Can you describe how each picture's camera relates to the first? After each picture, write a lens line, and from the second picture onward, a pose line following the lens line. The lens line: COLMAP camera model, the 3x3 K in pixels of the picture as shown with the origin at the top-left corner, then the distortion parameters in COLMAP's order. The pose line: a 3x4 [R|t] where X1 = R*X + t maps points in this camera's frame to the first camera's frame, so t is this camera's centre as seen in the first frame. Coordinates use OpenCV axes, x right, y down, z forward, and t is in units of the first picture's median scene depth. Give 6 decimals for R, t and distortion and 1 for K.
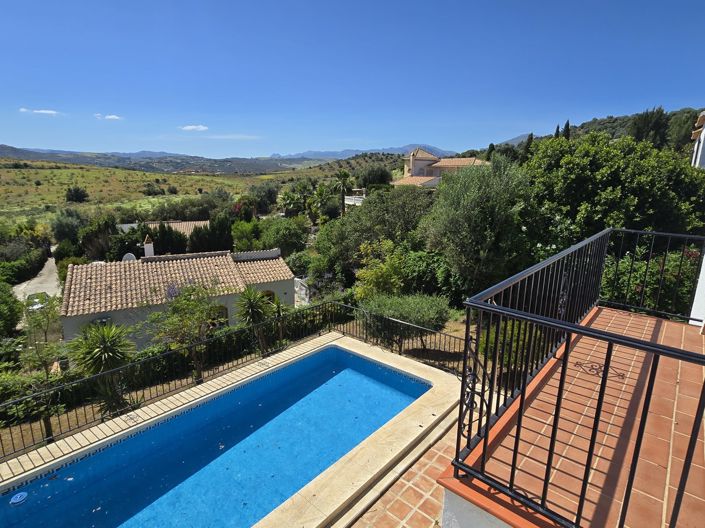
lens RADIAL K [[380.2, 0, 354.3], [0, 380.2, 267.7], [0, 0, 1]] dist [-0.004252, -0.001068]
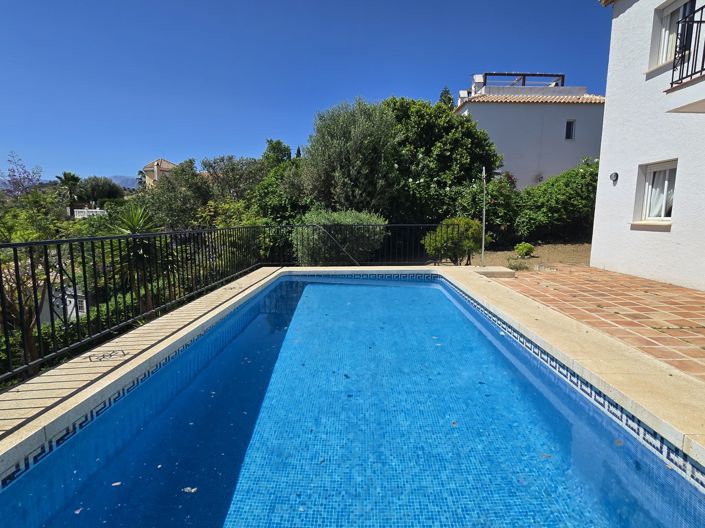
lens RADIAL K [[380.2, 0, 354.3], [0, 380.2, 265.1], [0, 0, 1]] dist [-0.004252, -0.001068]
pose [[0.765557, -0.094044, 0.636457, -0.264776], [0.156618, 0.986741, -0.042584, 0.148566], [-0.624014, 0.132281, 0.770135, 0.198200]]
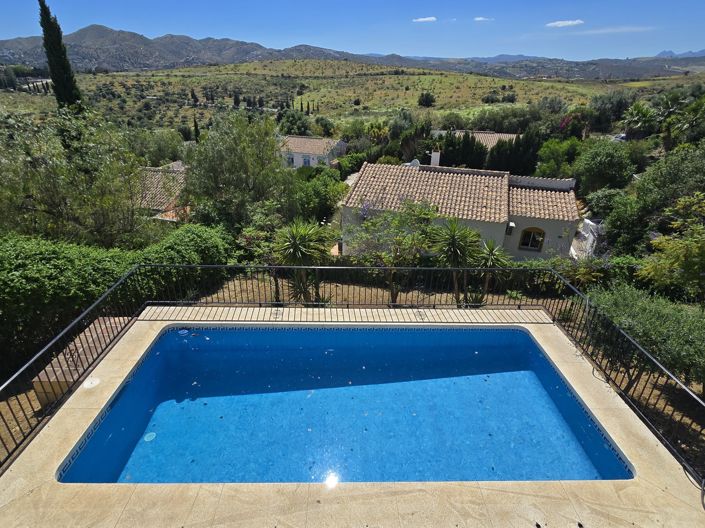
lens RADIAL K [[380.2, 0, 350.7], [0, 380.2, 264.0], [0, 0, 1]] dist [-0.004252, -0.001068]
pose [[0.673517, 0.320273, -0.666183, 0.097940], [-0.175034, 0.944727, 0.277224, -0.031823], [0.718149, -0.070110, 0.692349, 0.169673]]
